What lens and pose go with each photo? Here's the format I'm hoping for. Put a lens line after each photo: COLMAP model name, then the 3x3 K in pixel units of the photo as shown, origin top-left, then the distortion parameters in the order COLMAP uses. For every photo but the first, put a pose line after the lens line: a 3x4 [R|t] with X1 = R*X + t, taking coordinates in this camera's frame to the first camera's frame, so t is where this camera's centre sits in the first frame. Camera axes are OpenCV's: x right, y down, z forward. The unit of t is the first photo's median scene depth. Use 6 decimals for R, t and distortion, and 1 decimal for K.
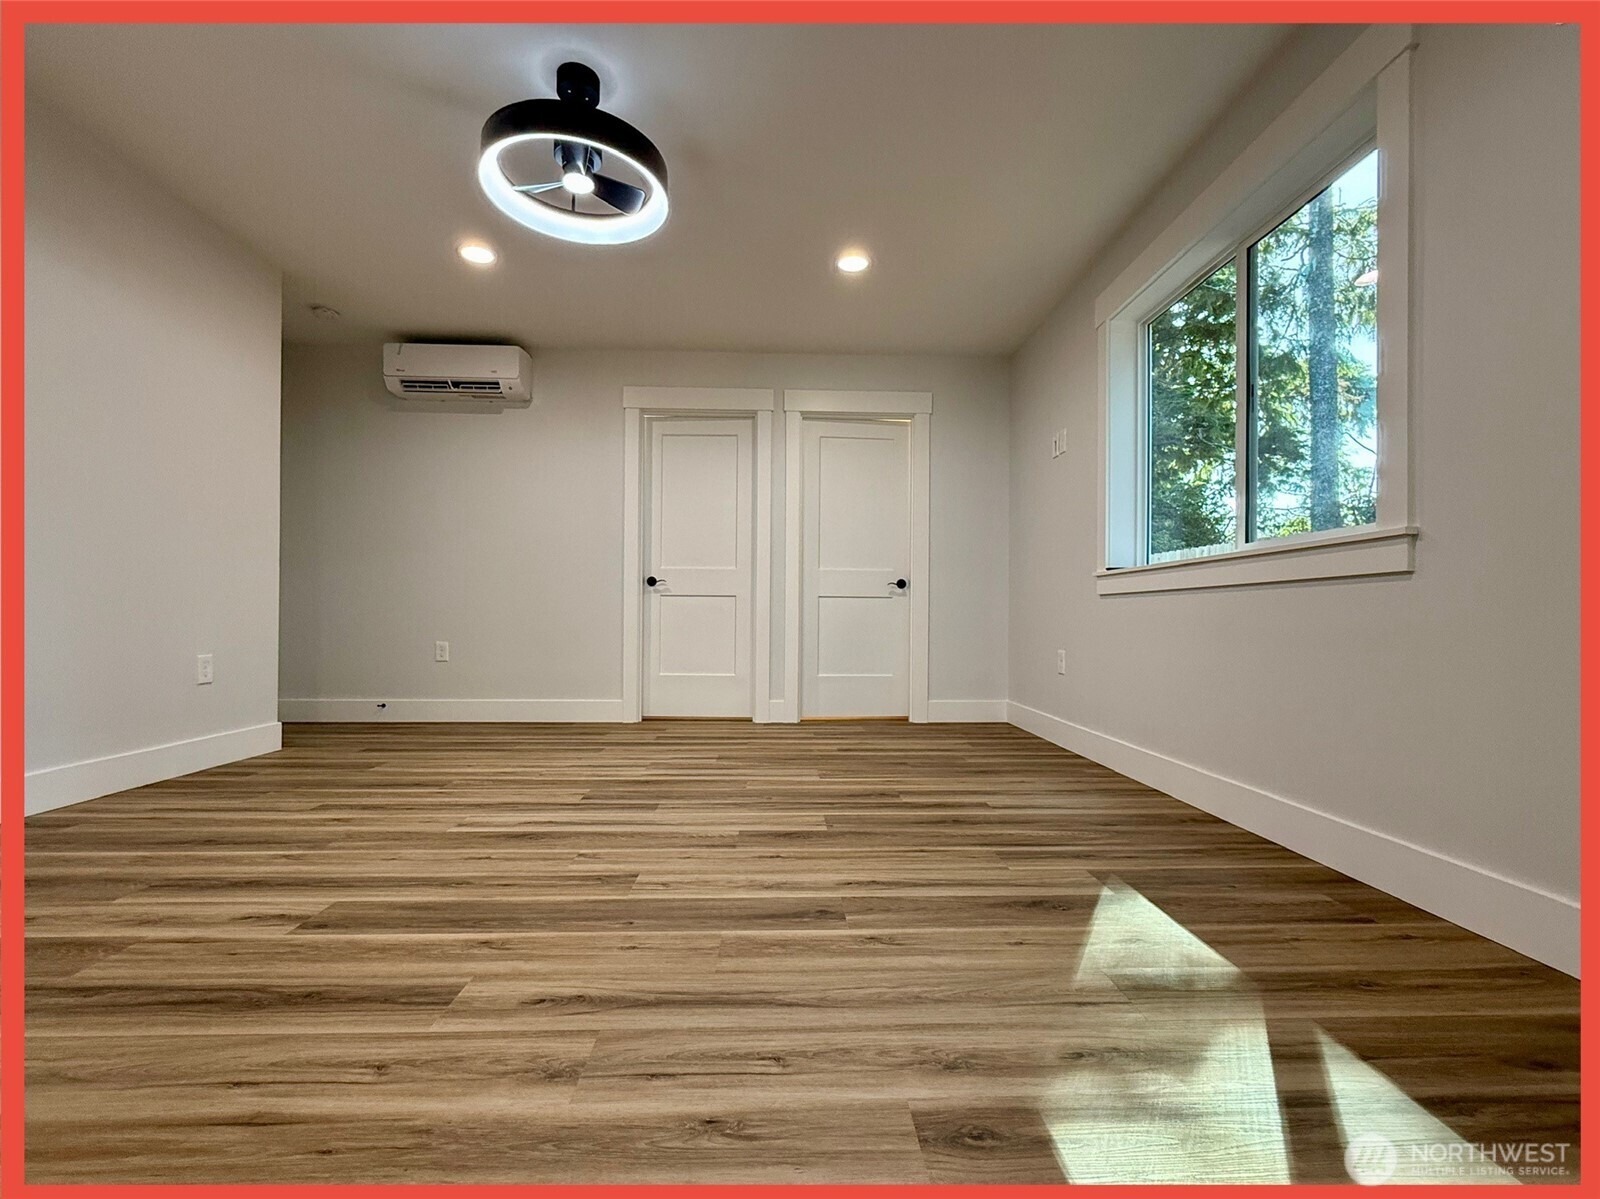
lens RADIAL K [[695.9, 0, 799.7], [0, 695.9, 608.5], [0, 0, 1]] dist [0.001307, 0.000025]
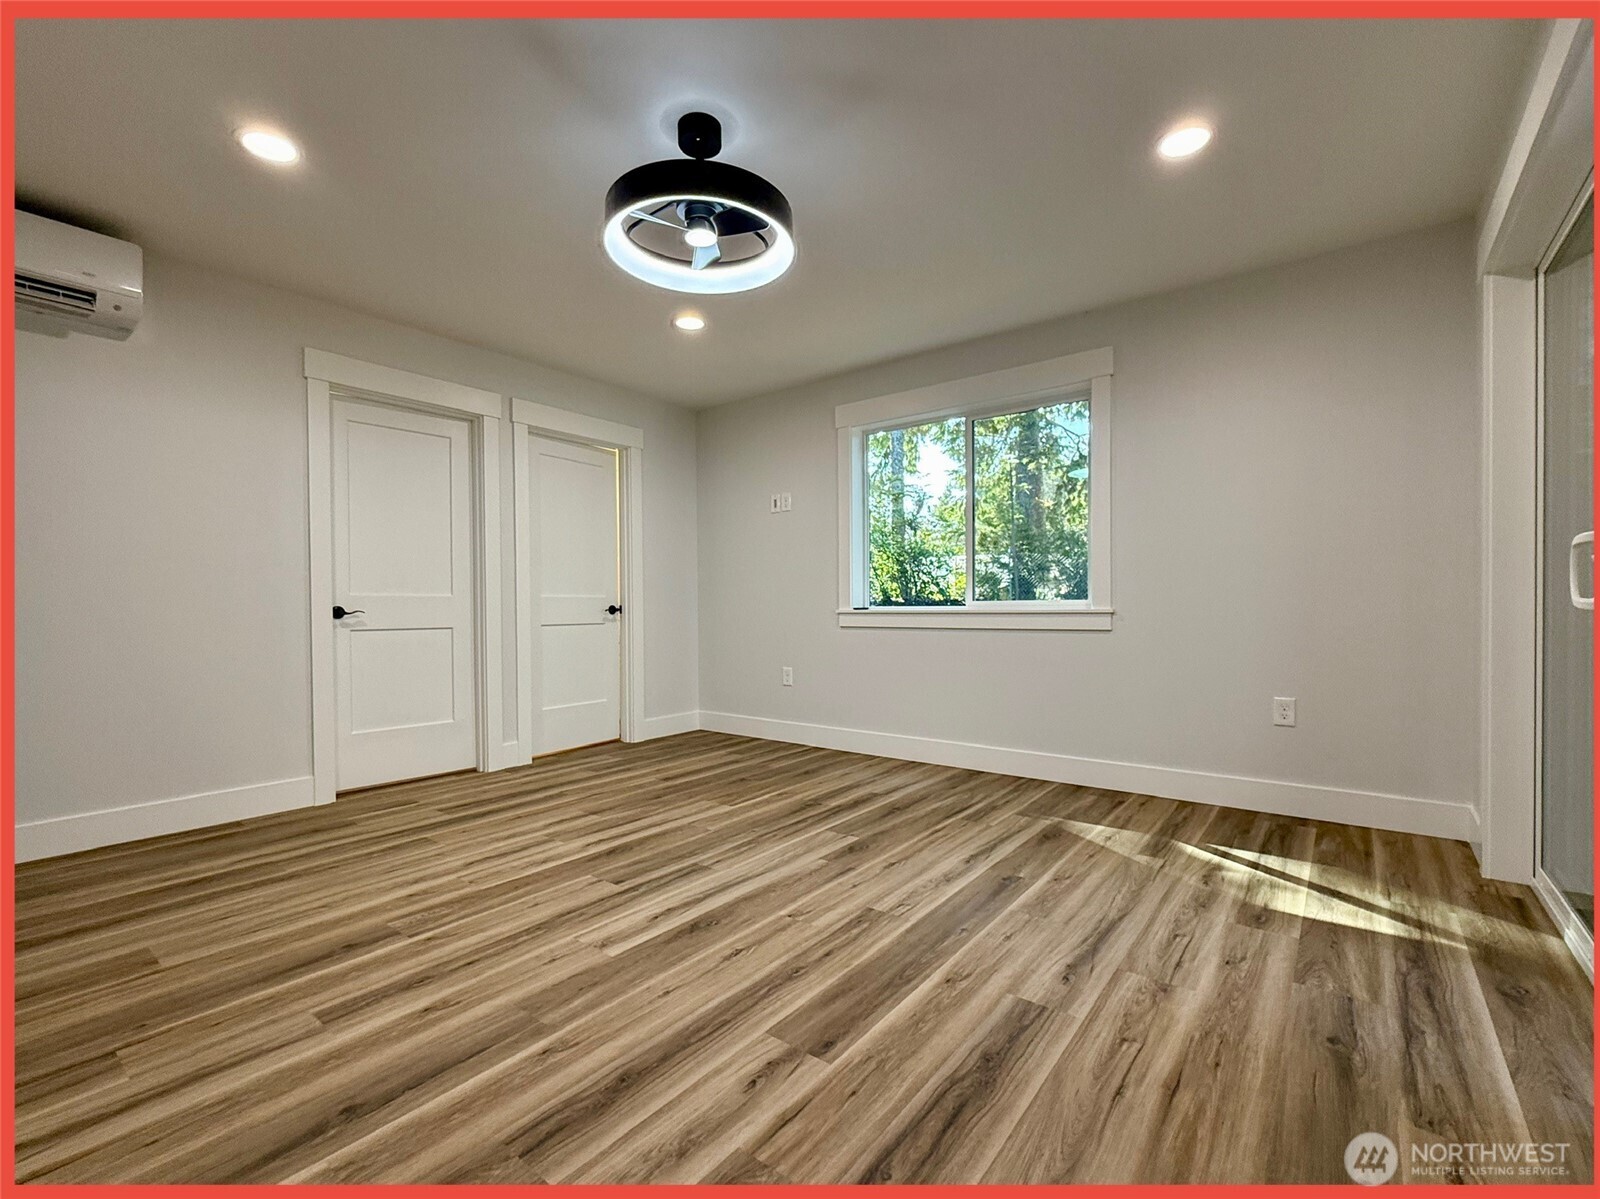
lens RADIAL K [[695.9, 0, 797.5], [0, 695.9, 602.8], [0, 0, 1]] dist [0.001307, 0.000025]
pose [[0.651628, -0.007127, 0.758505, -1.071065], [0.002024, 0.999969, 0.007657, -0.125273], [-0.758536, -0.003454, 0.651622, 0.295185]]
